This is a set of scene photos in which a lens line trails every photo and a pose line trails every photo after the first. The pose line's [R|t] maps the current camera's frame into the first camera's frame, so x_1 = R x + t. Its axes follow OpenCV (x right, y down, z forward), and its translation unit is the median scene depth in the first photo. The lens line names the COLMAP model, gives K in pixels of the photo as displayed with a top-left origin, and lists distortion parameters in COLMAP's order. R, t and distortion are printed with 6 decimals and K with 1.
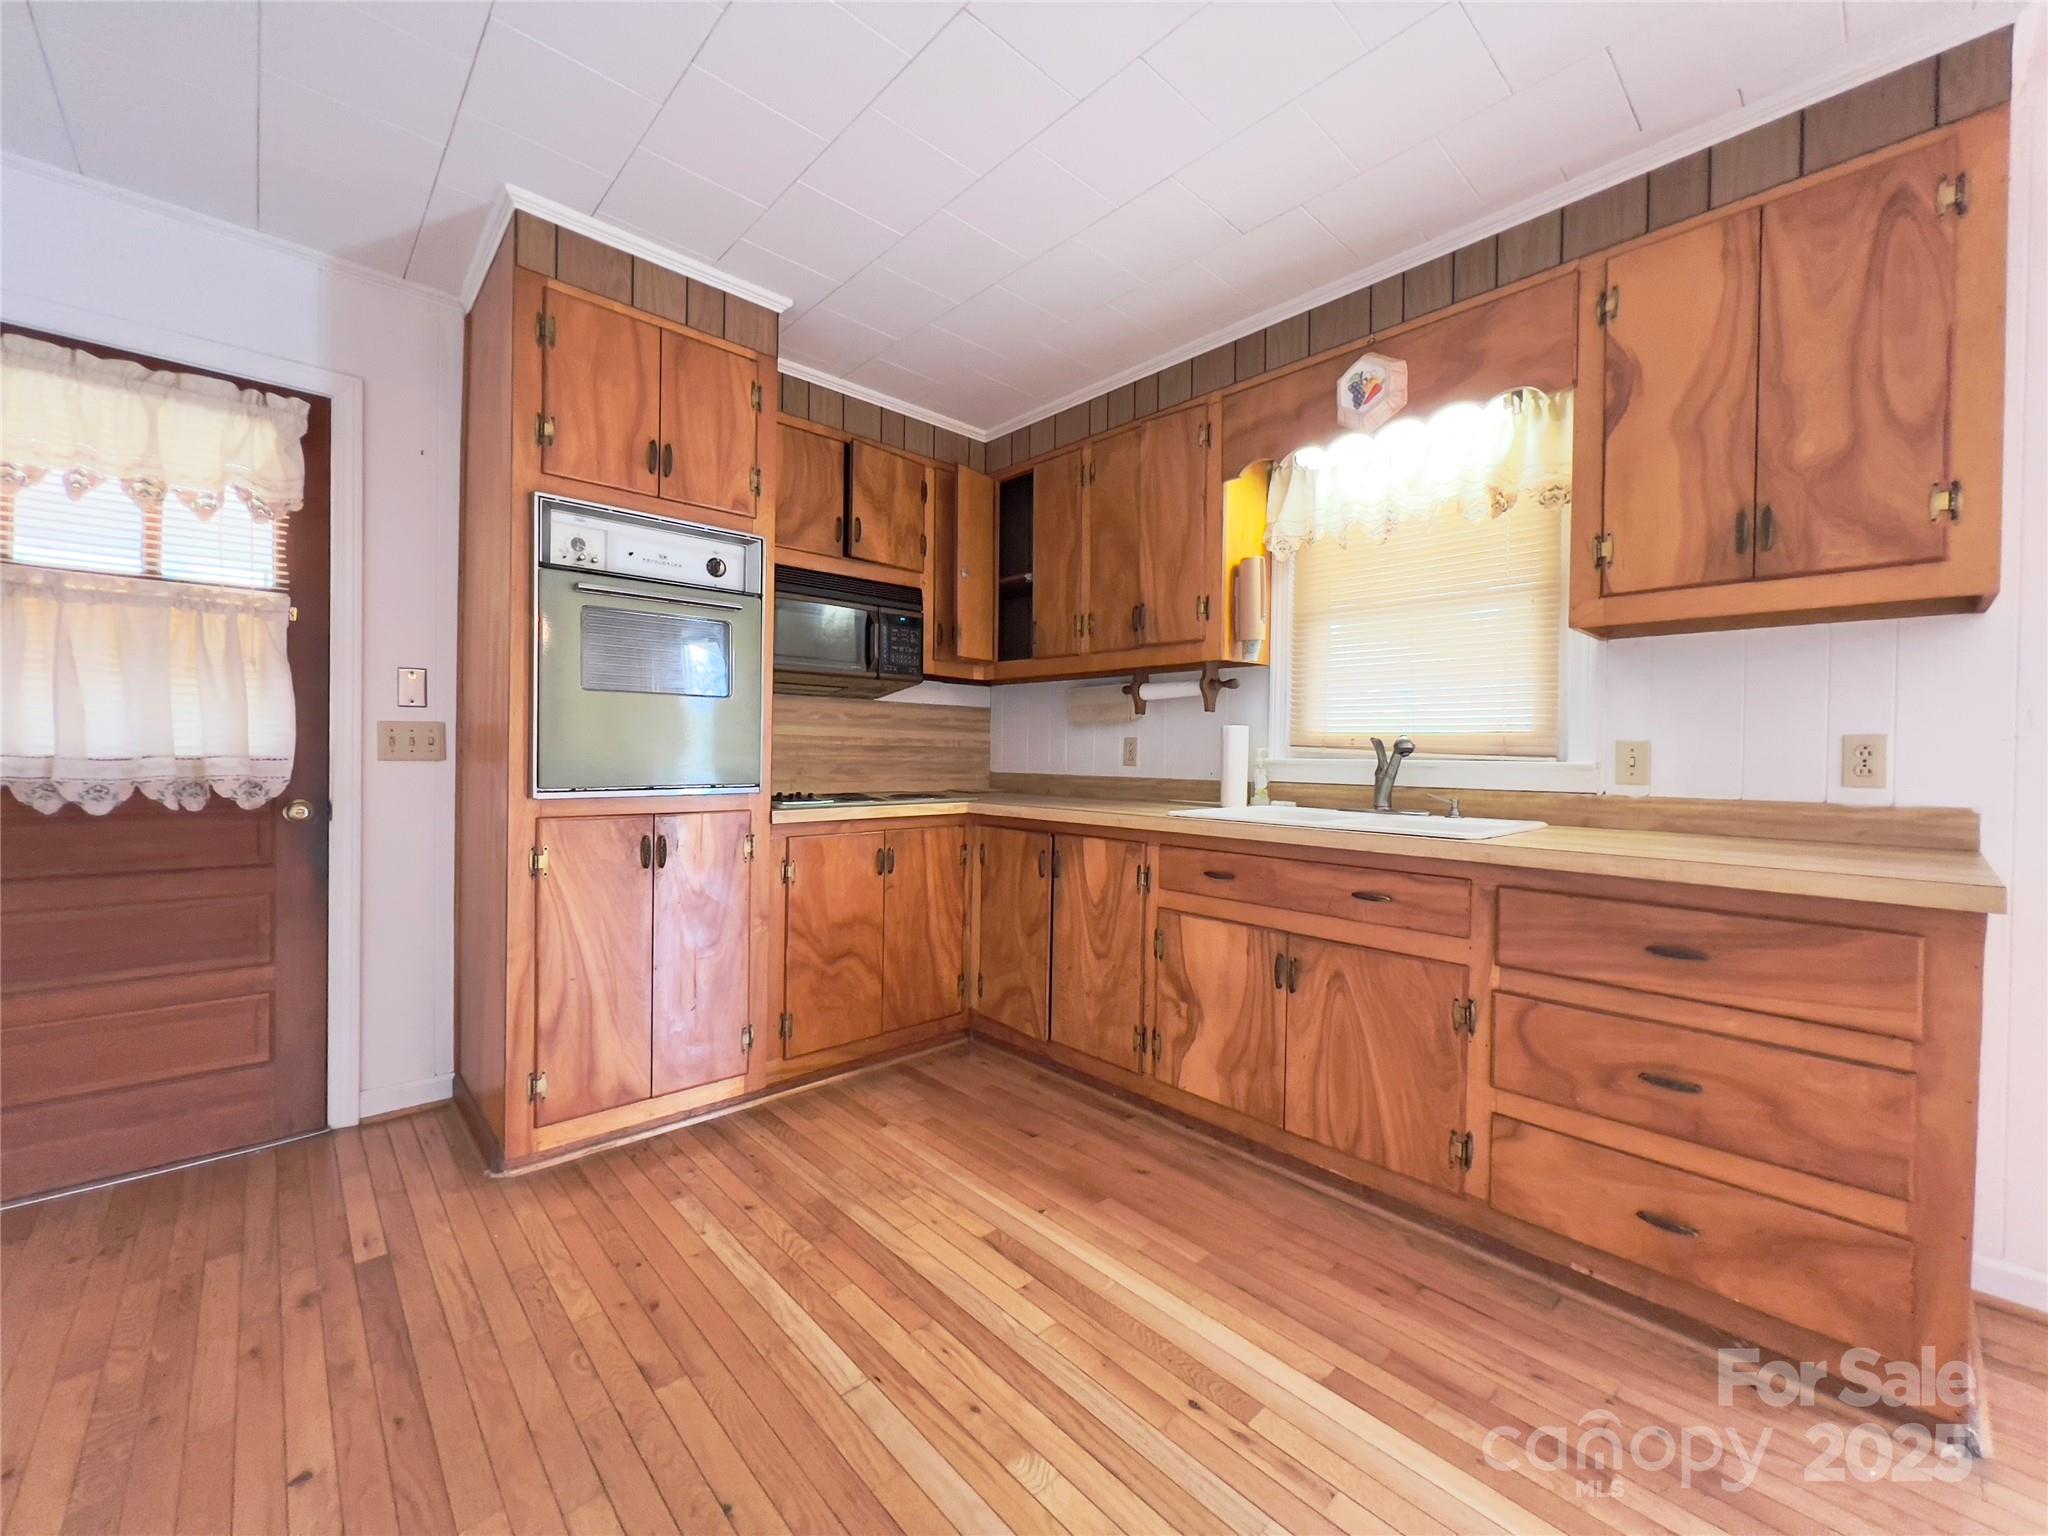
lens RADIAL K [[821.6, 0, 1022.4], [0, 821.6, 761.5], [0, 0, 1]] dist [-0.001248, -0.000023]
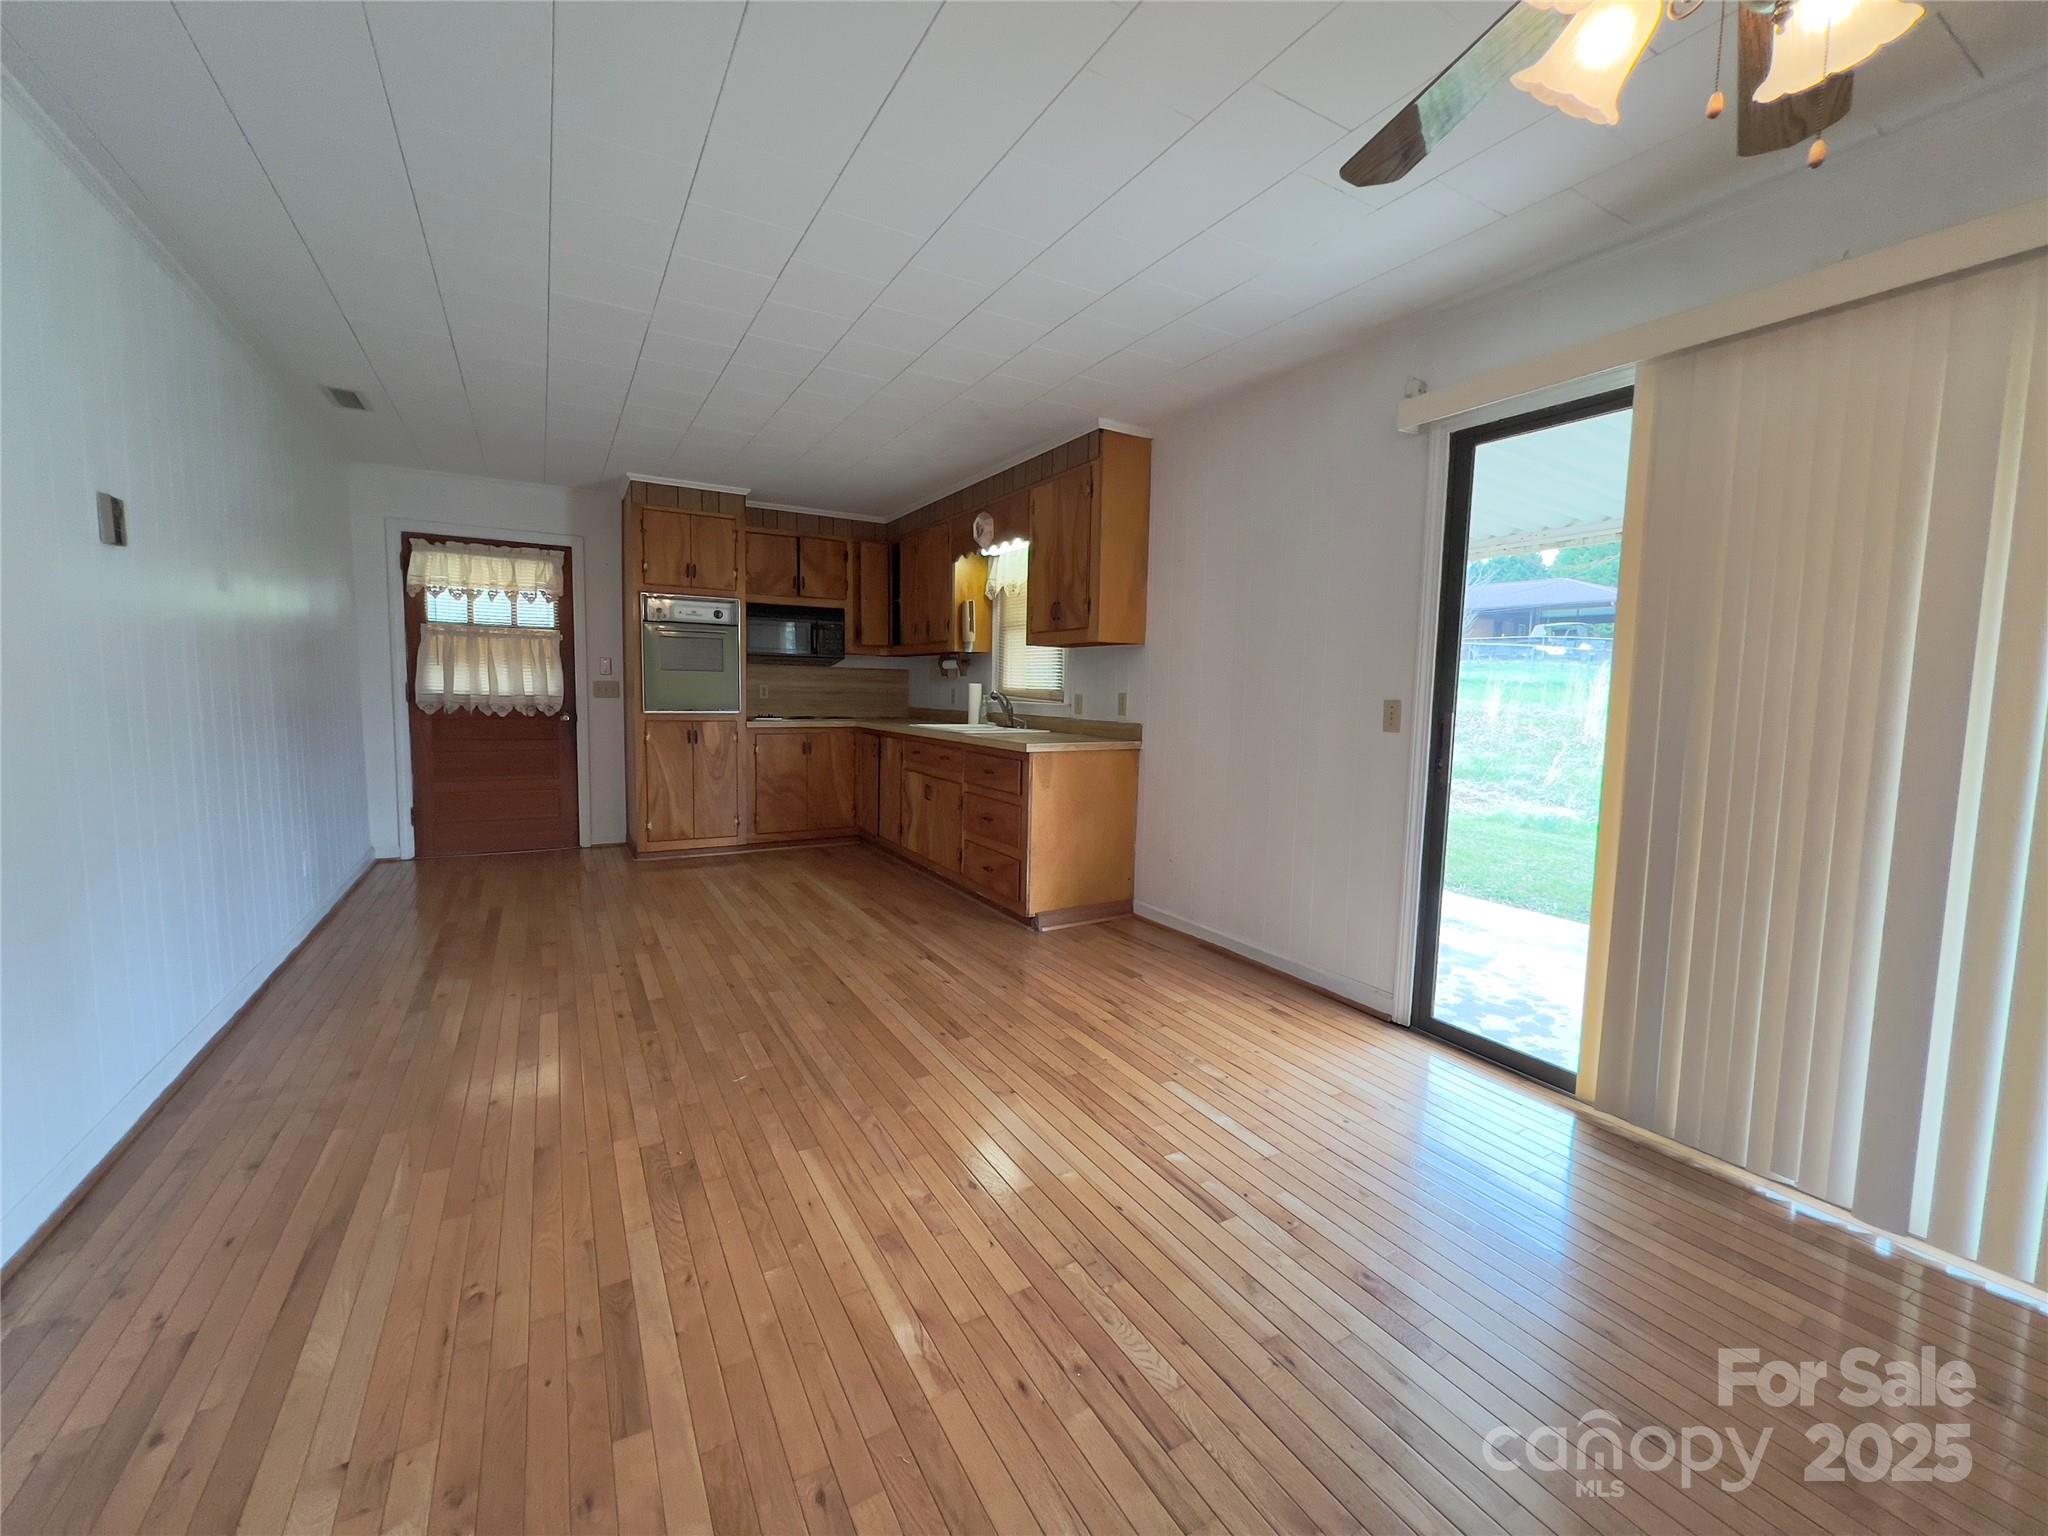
lens RADIAL K [[821.6, 0, 1022.4], [0, 821.6, 761.5], [0, 0, 1]] dist [-0.001248, -0.000023]
pose [[0.975328, 0.026659, -0.219146, 1.030031], [-0.010484, 0.997155, 0.074645, -0.007192], [0.220513, -0.070506, 0.972832, -1.139552]]
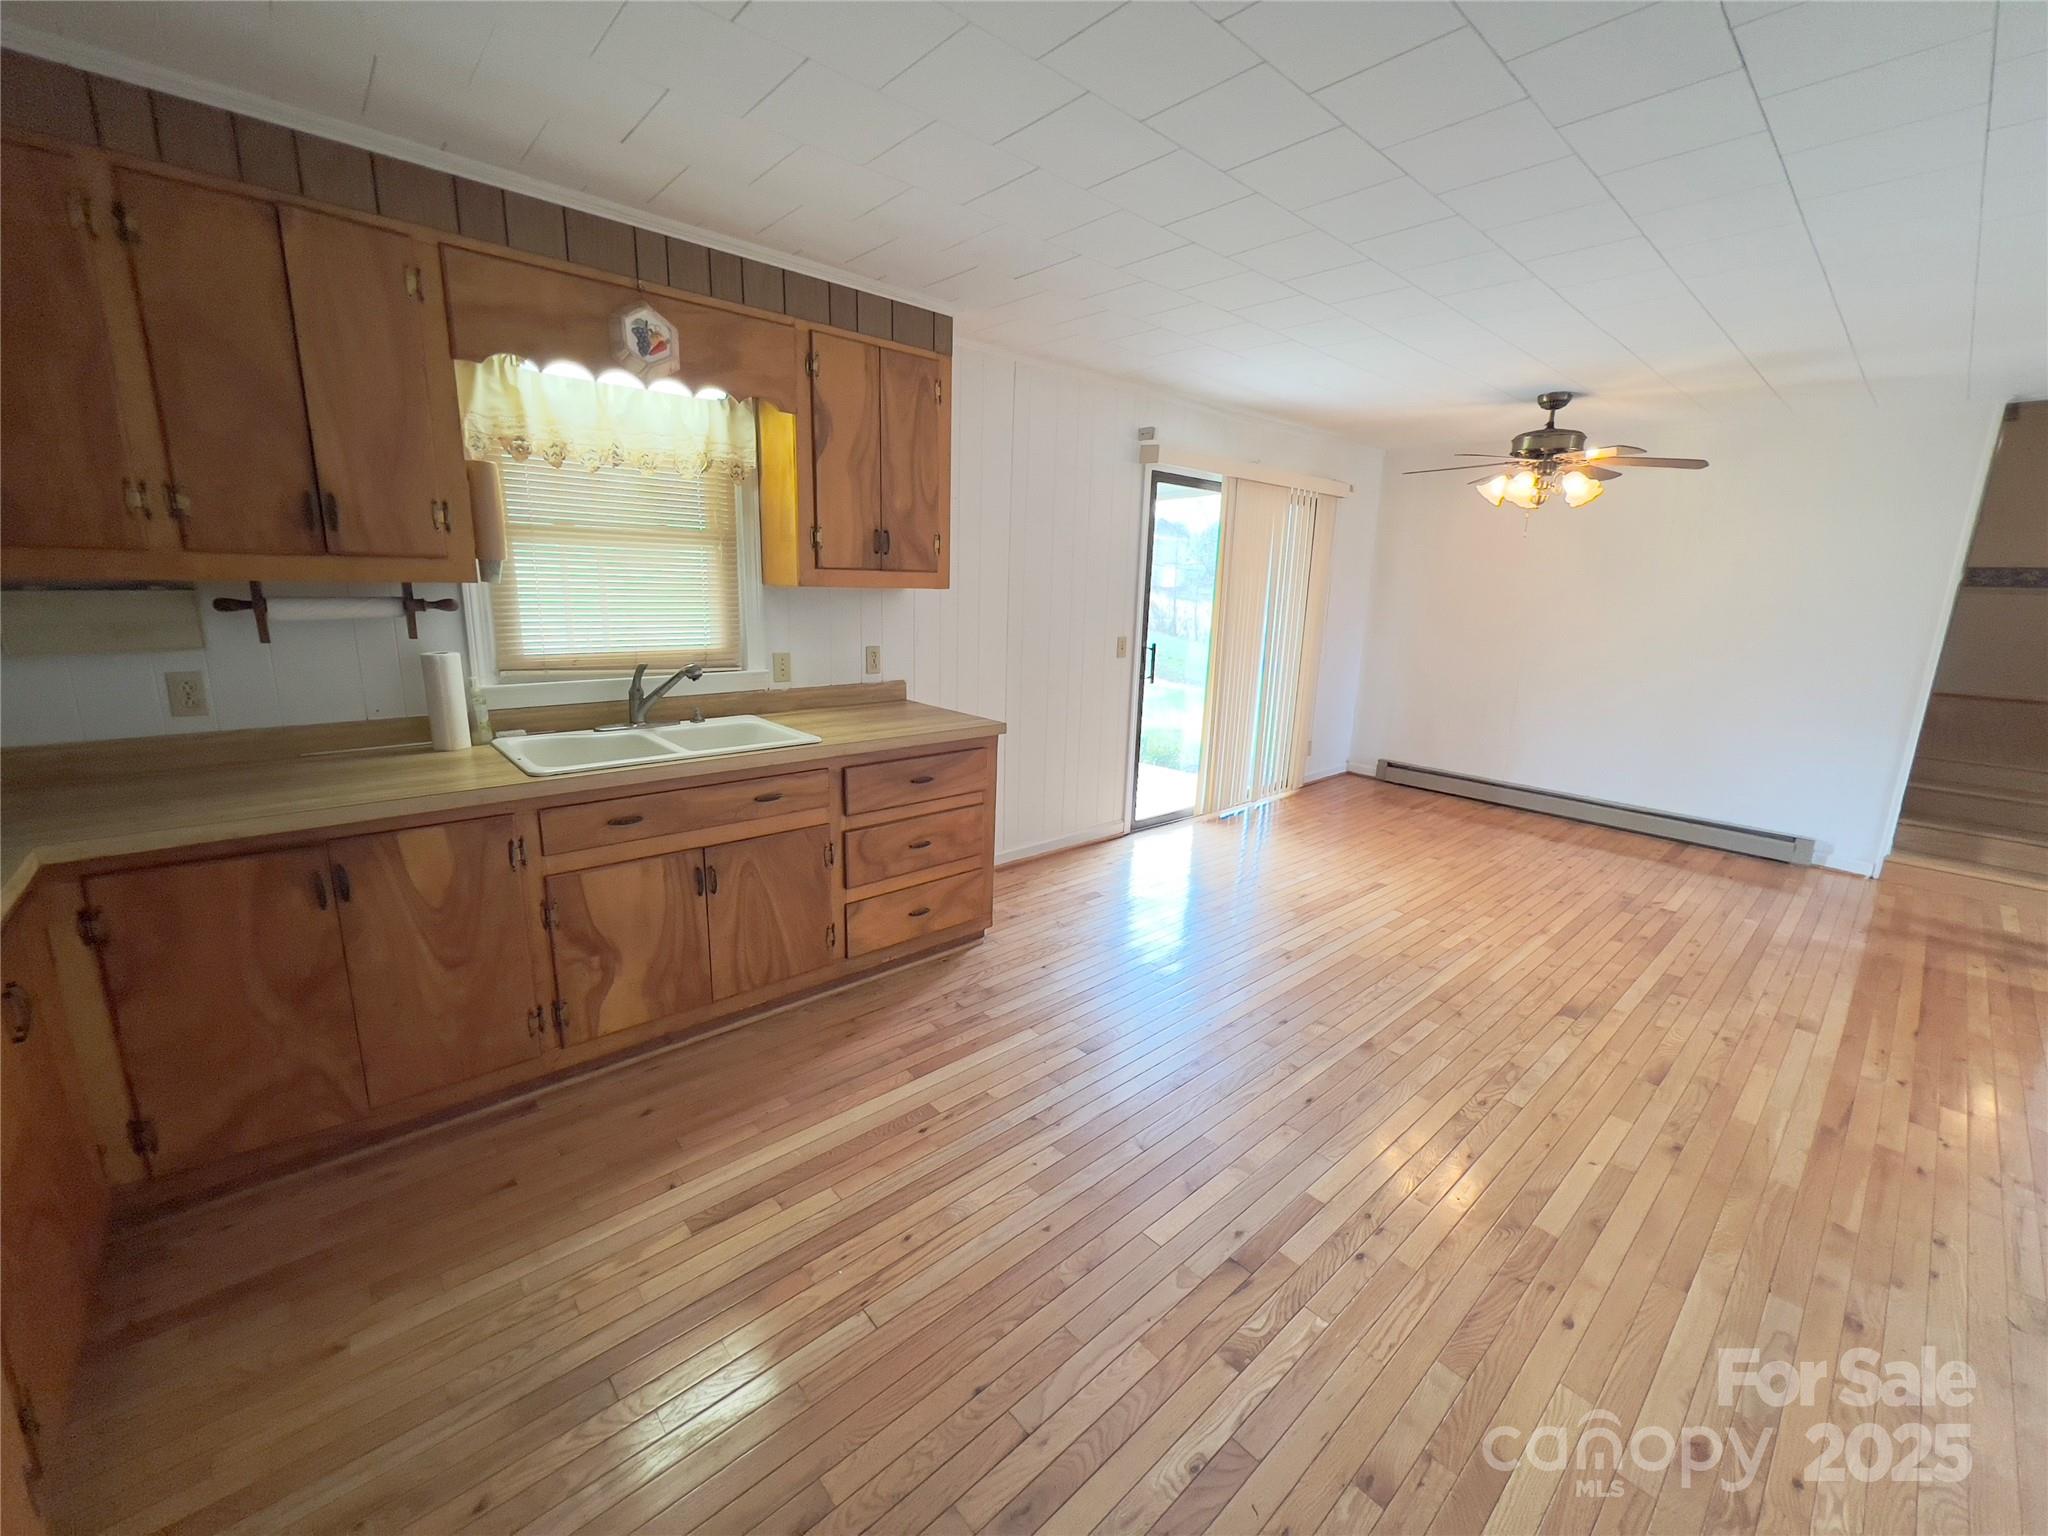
lens RADIAL K [[821.6, 0, 1022.4], [0, 821.6, 761.5], [0, 0, 1]] dist [-0.001248, -0.000023]
pose [[0.018521, -0.229267, 0.973187, -0.735139], [-0.016386, 0.973154, 0.229571, -0.176933], [-0.999694, -0.020199, 0.014266, 0.499726]]
